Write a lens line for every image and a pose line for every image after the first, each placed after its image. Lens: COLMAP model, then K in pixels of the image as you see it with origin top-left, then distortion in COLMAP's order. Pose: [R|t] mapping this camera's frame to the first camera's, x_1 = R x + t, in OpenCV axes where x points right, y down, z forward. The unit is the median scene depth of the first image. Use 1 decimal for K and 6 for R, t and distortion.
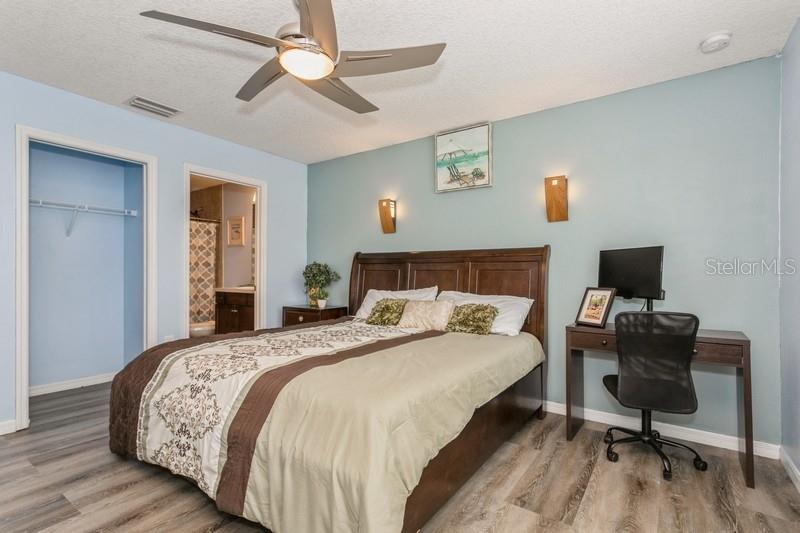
lens RADIAL K [[383.4, 0, 406.0], [0, 383.4, 267.3], [0, 0, 1]] dist [0.005077, -0.000029]
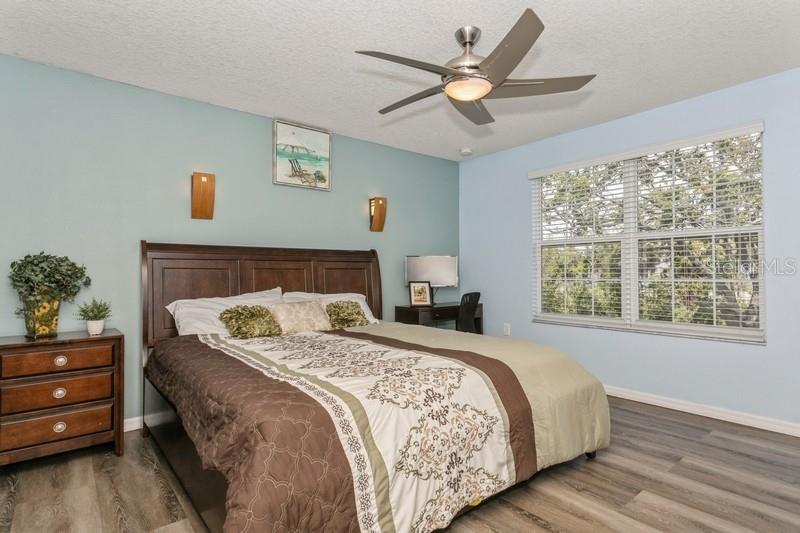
lens RADIAL K [[406.4, 0, 393.5], [0, 406.4, 266.2], [0, 0, 1]] dist [-0.012649, 0.002190]
pose [[0.297822, 0.011950, 0.954547, -1.303058], [-0.004838, 0.999928, -0.011008, 0.016408], [-0.954609, -0.001340, 0.297858, 0.786222]]
